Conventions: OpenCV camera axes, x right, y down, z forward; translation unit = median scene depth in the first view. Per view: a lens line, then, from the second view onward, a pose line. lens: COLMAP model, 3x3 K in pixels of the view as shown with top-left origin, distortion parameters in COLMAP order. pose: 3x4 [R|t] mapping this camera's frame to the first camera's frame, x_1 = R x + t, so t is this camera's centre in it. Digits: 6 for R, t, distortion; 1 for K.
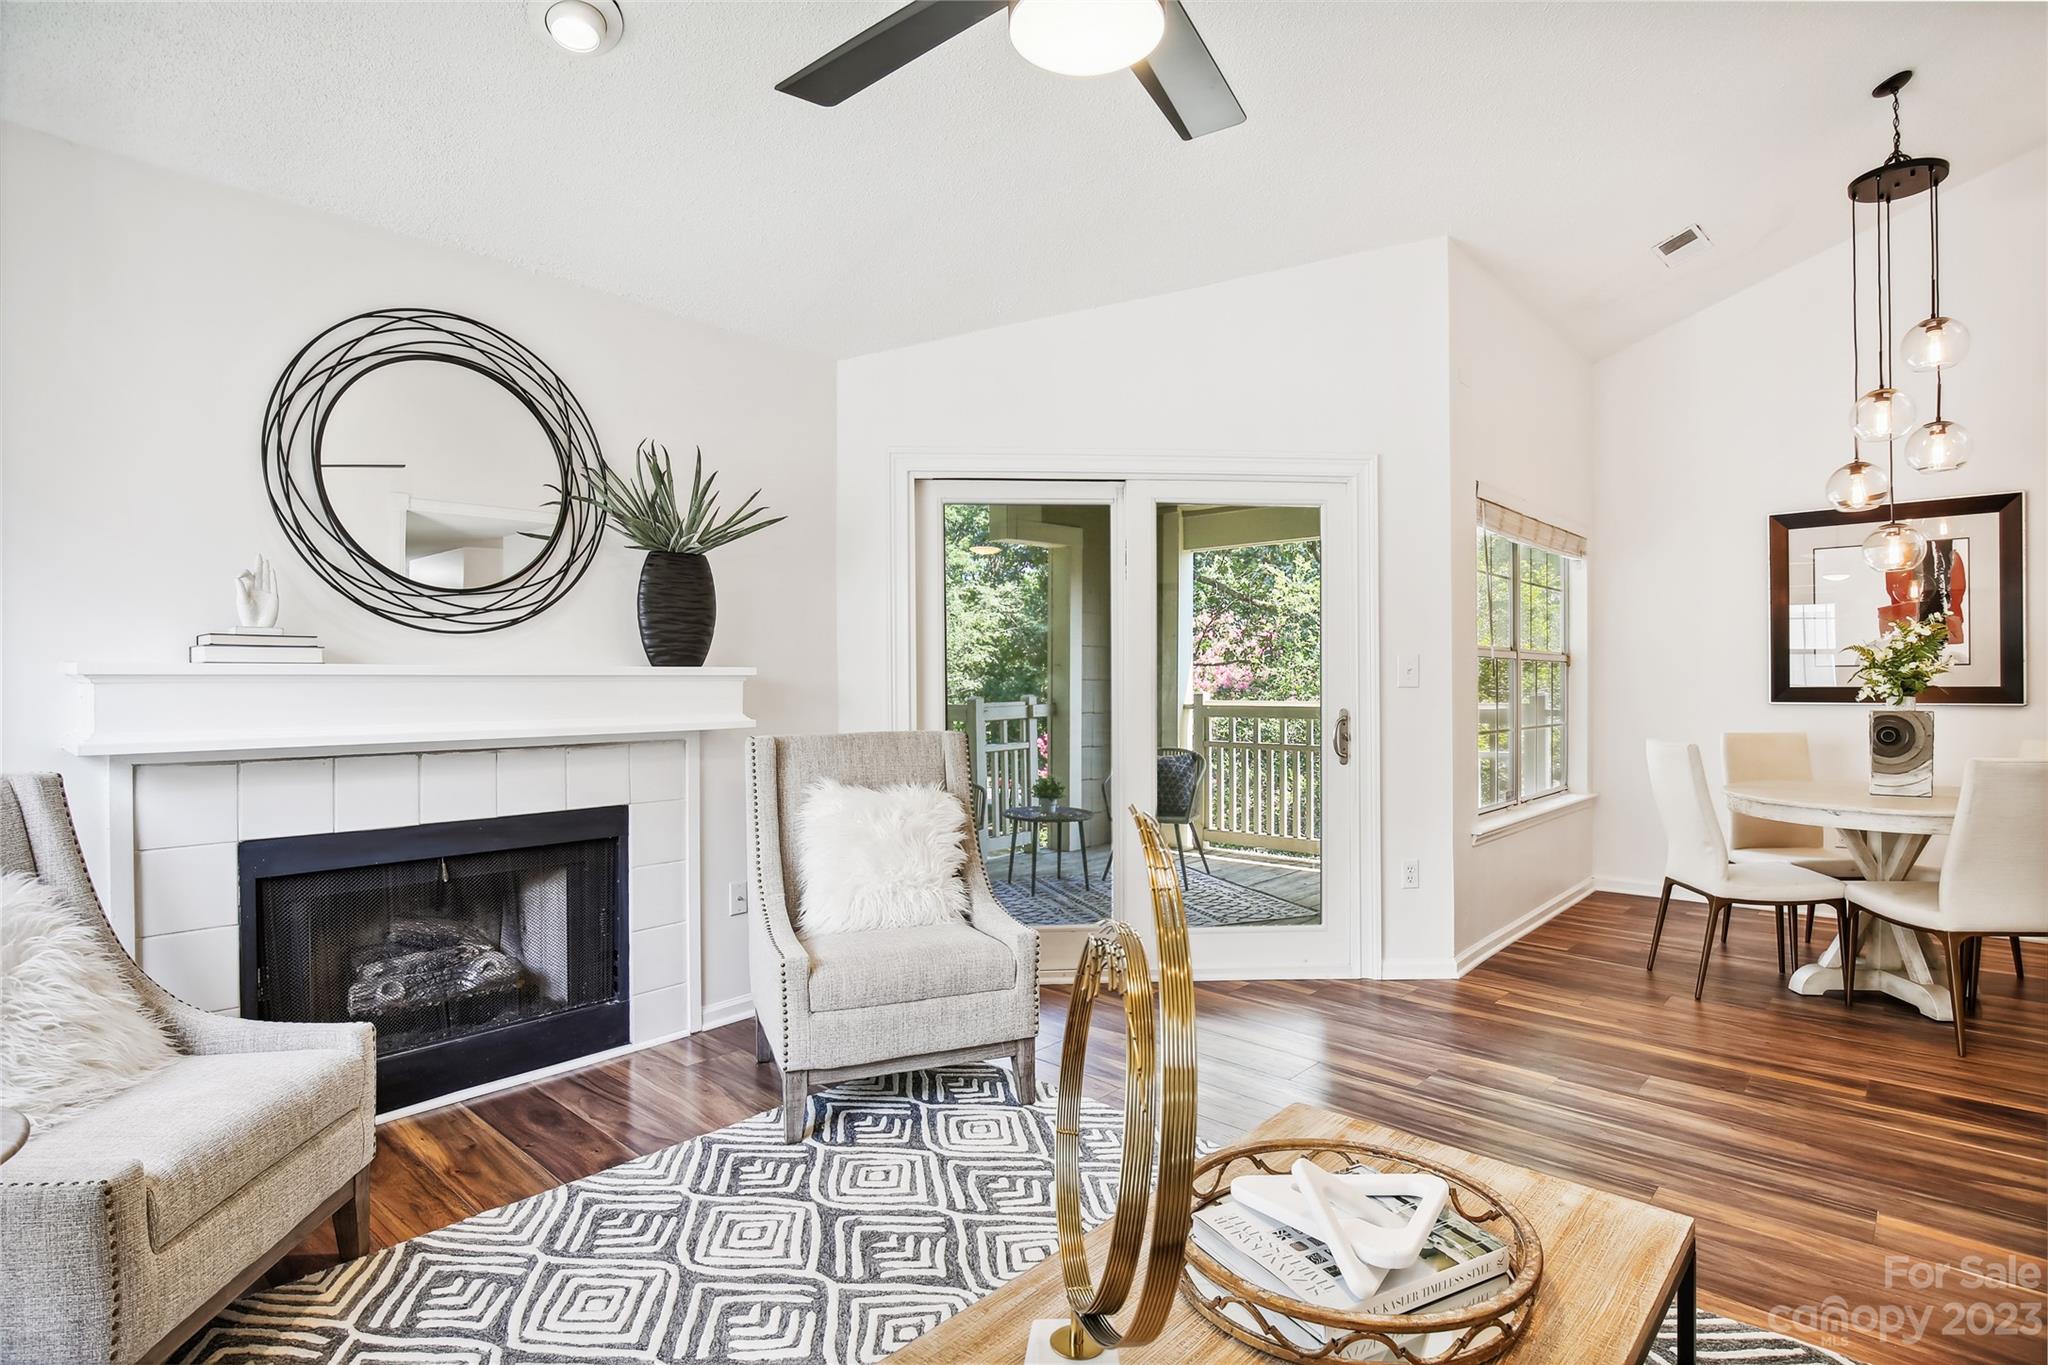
lens RADIAL K [[1039.1, 0, 1031.3], [0, 1039.1, 687.1], [0, 0, 1]] dist [-0.024739, 0.006296]
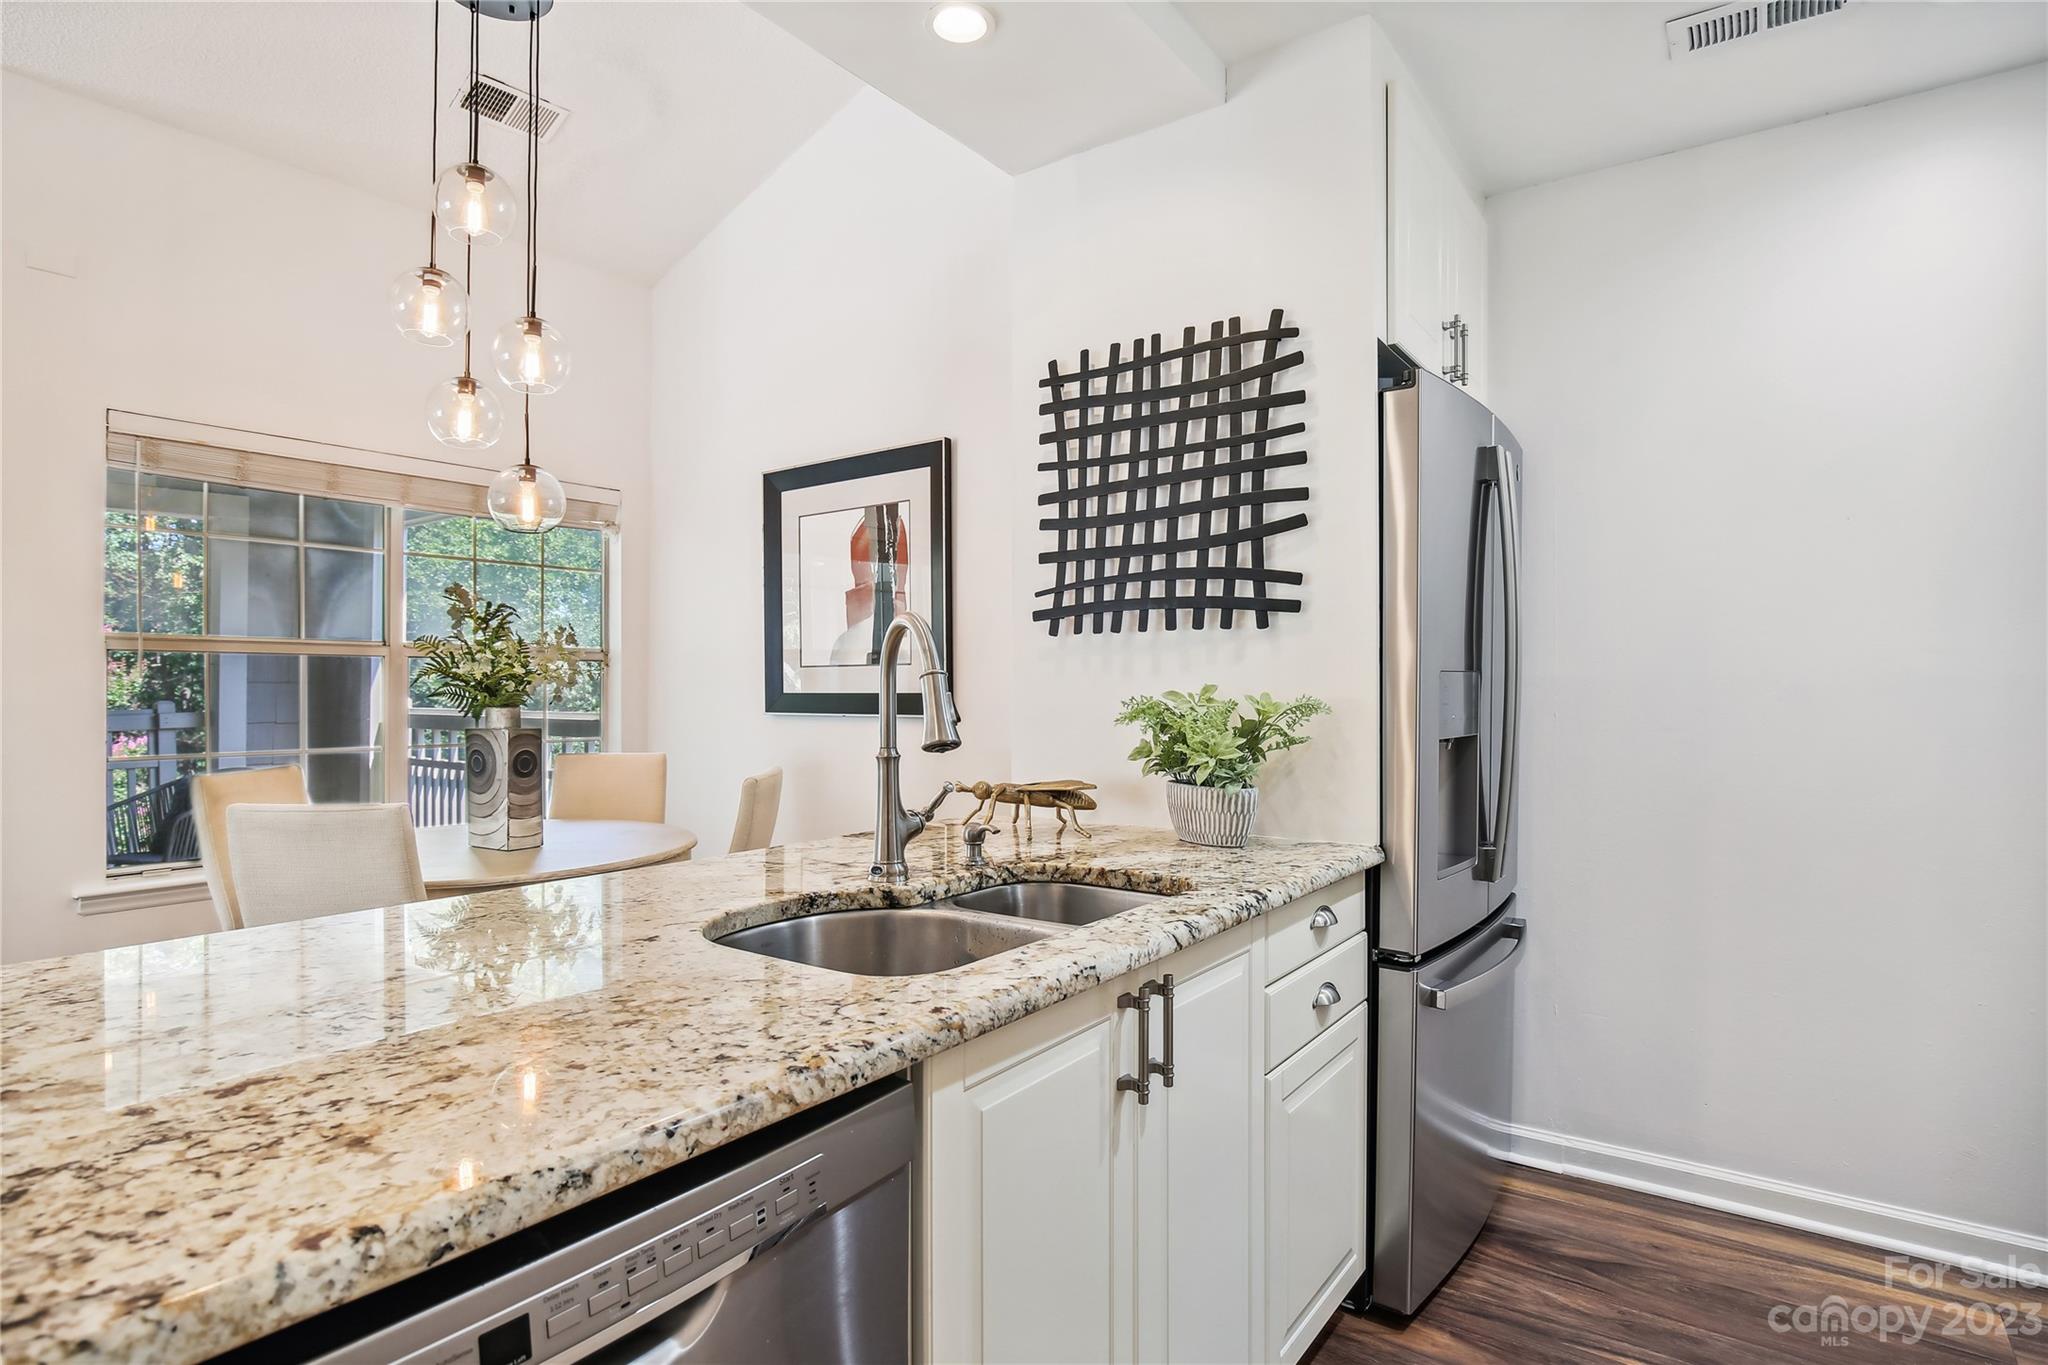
lens RADIAL K [[1039.1, 0, 1022.9], [0, 1039.1, 685.9], [0, 0, 1]] dist [-0.024739, 0.006296]
pose [[0.995565, 0.000963, 0.094067, 1.294977], [-0.000634, 0.999994, -0.003528, -0.003558], [-0.094070, 0.003452, 0.995560, 0.293799]]
